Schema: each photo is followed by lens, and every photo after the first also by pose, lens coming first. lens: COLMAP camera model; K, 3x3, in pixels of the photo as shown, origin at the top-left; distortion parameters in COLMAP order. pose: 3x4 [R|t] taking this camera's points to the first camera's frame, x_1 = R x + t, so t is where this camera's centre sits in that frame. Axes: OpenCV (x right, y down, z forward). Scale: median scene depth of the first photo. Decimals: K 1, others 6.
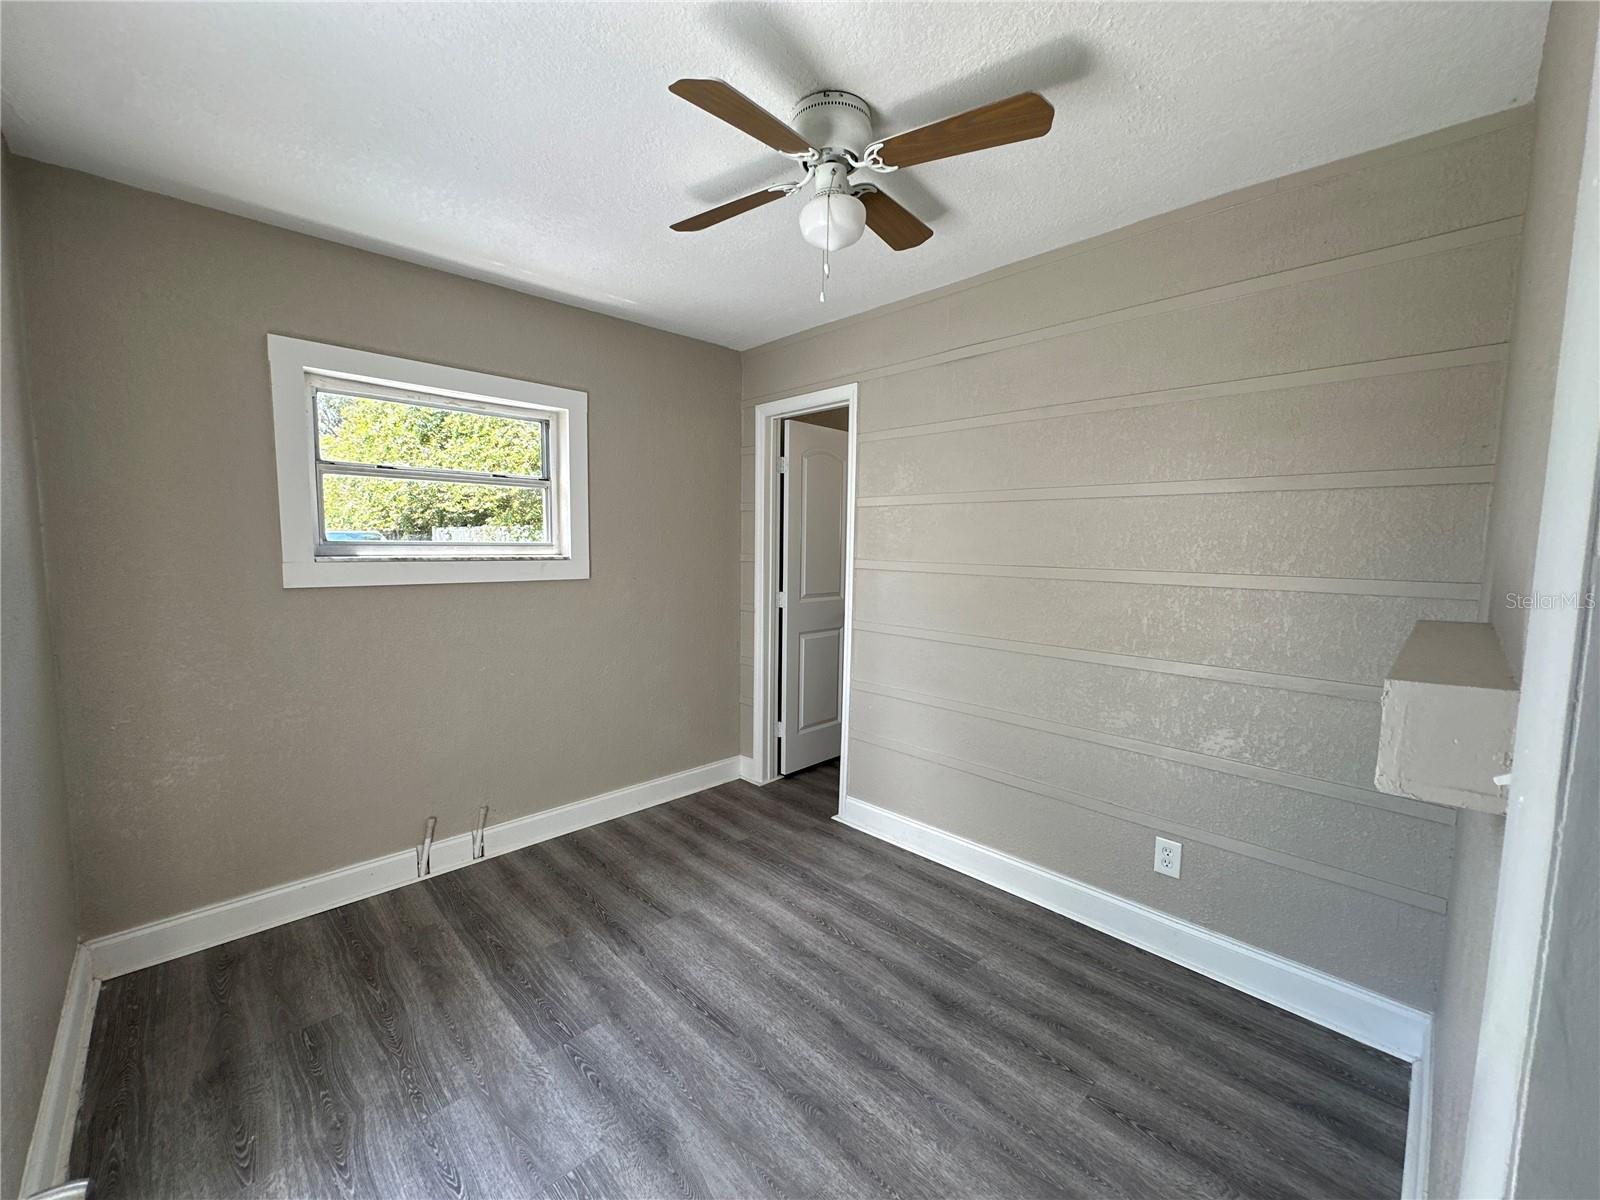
lens RADIAL K [[638.0, 0, 800.1], [0, 638.0, 598.4], [0, 0, 1]] dist [-0.003721, 0.000911]
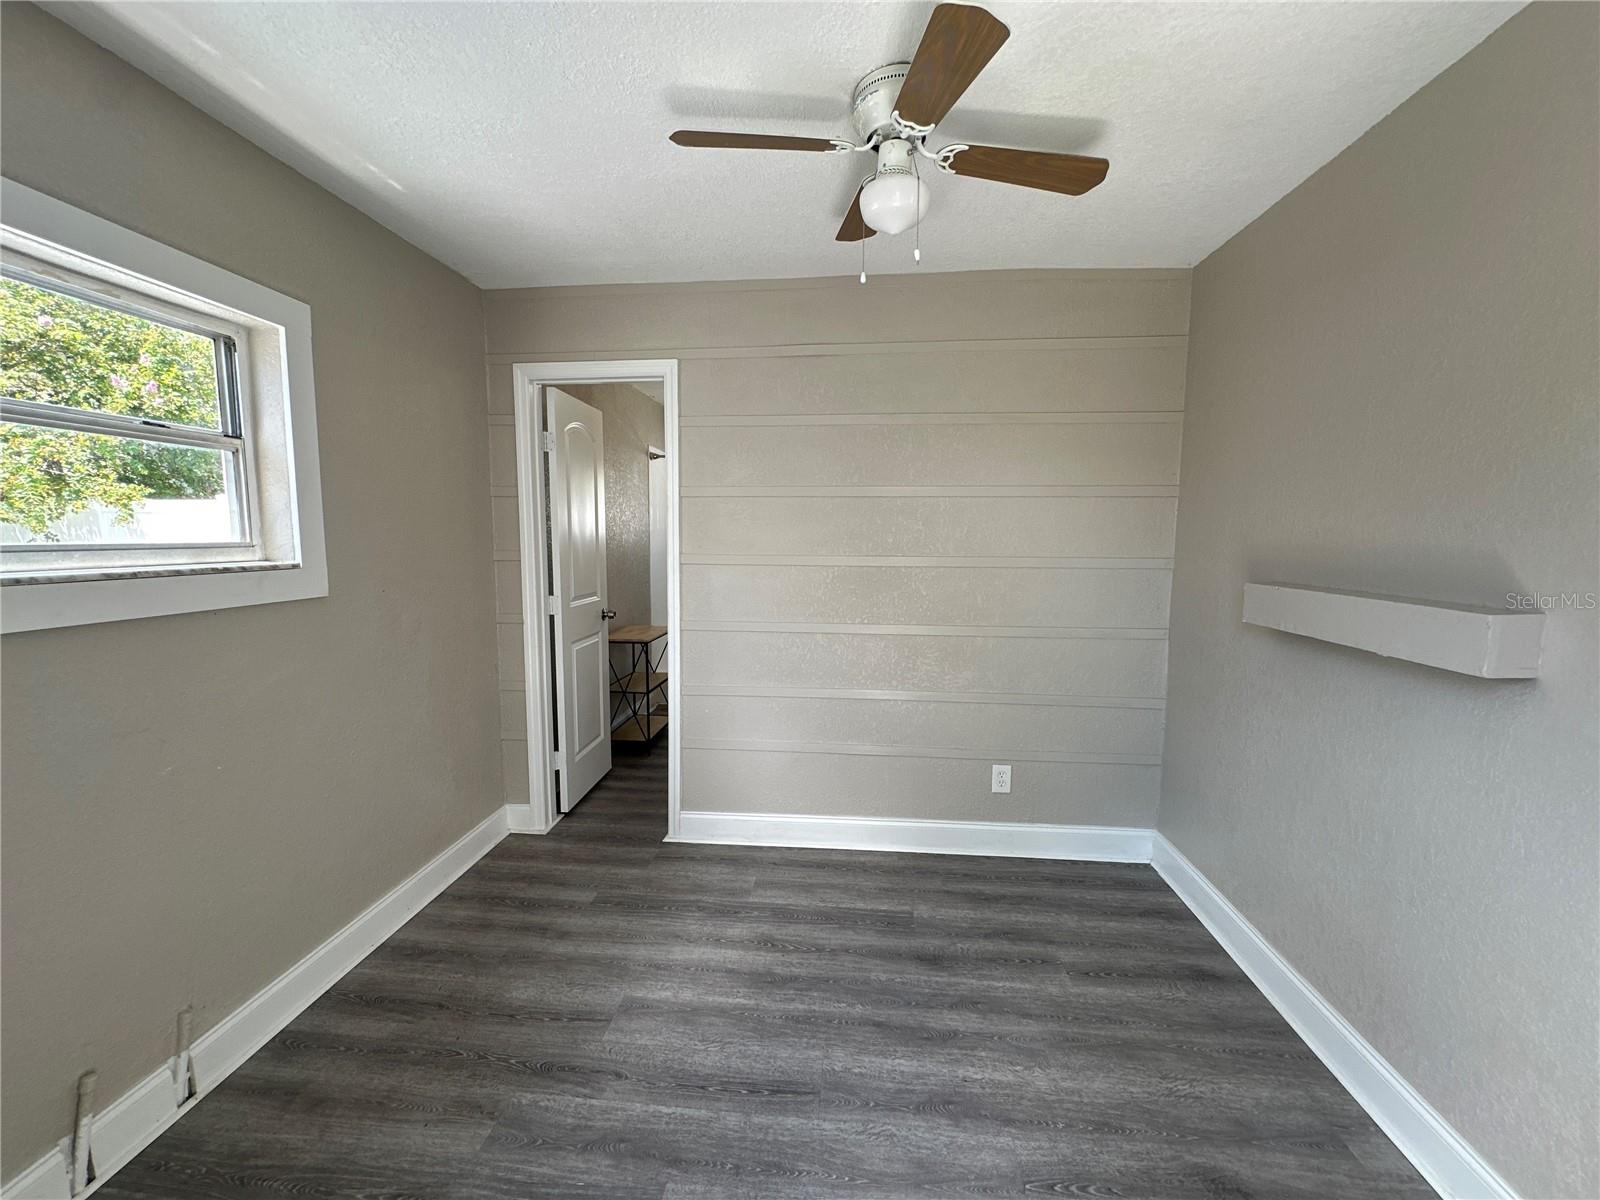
lens RADIAL K [[638.0, 0, 800.1], [0, 638.0, 598.4], [0, 0, 1]] dist [-0.003721, 0.000911]
pose [[0.763578, -0.074586, 0.641394, -0.501159], [0.061627, 0.997190, 0.042593, -0.035024], [-0.642768, 0.007004, 0.766029, 0.255069]]
